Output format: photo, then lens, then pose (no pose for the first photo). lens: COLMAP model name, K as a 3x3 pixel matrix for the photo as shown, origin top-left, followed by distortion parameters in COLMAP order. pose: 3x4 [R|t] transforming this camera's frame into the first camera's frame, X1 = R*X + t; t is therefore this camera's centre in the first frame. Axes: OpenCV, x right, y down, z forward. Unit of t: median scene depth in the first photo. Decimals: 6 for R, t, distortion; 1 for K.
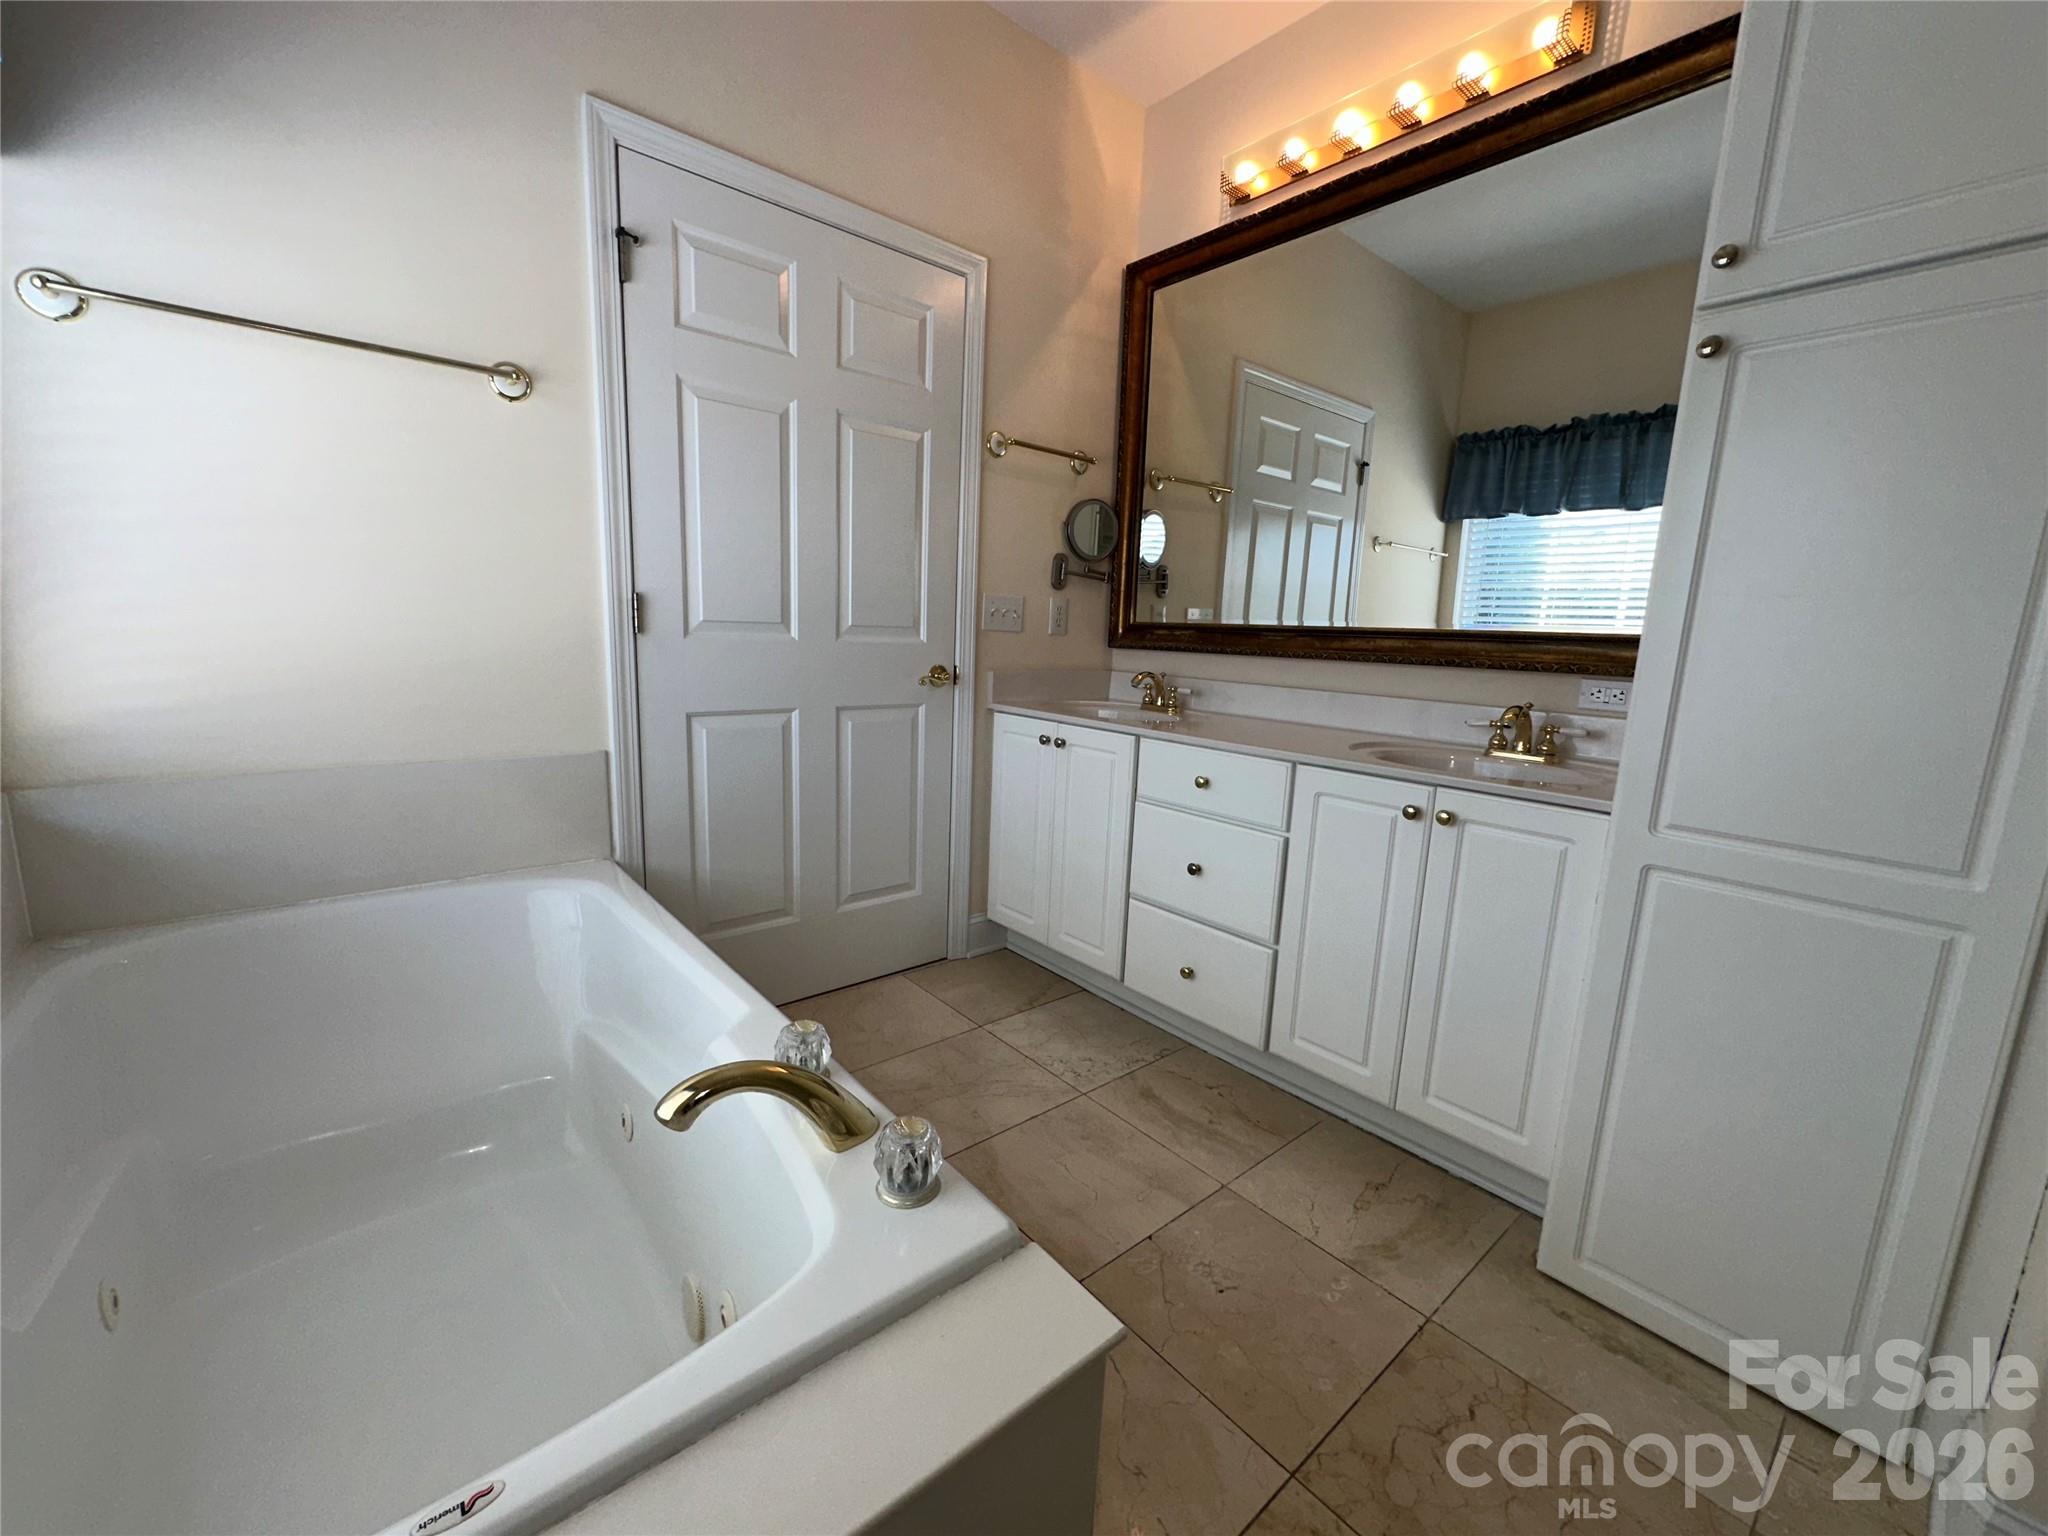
lens RADIAL K [[822.0, 0, 1025.0], [0, 822.0, 766.2], [0, 0, 1]] dist [0.000680, 0.000397]
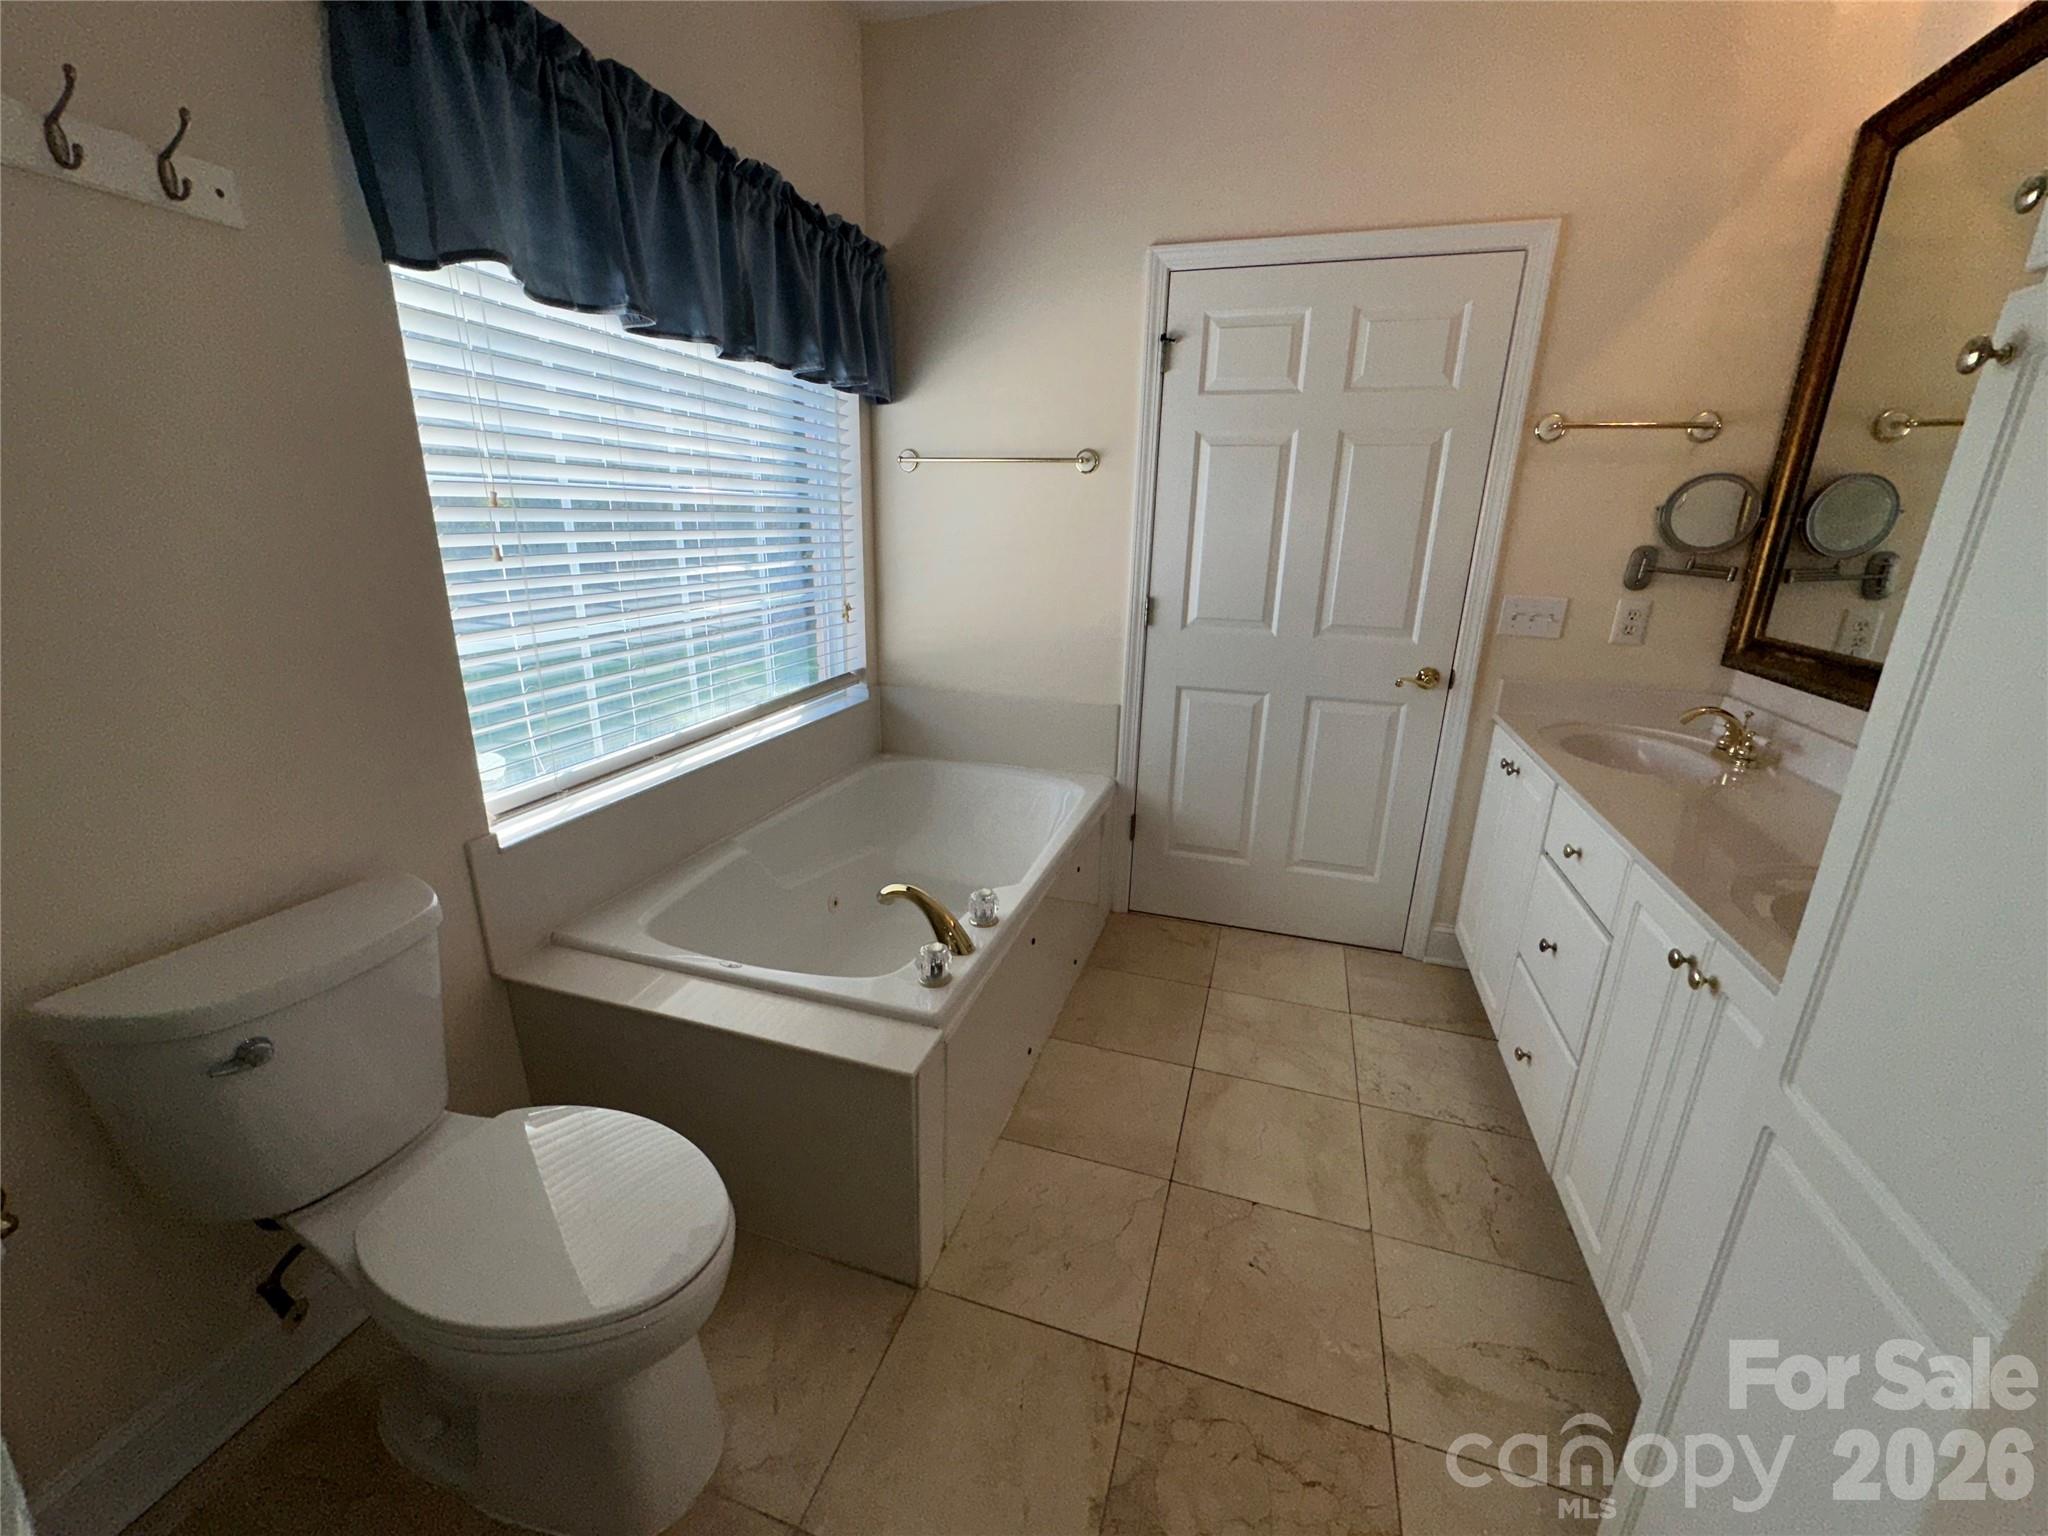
lens RADIAL K [[822.0, 0, 1025.0], [0, 822.0, 766.2], [0, 0, 1]] dist [0.000680, 0.000397]
pose [[0.526935, 0.220212, -0.820881, 0.524990], [-0.145091, 0.974979, 0.168415, -0.113047], [0.837429, 0.030358, 0.545702, 0.055863]]
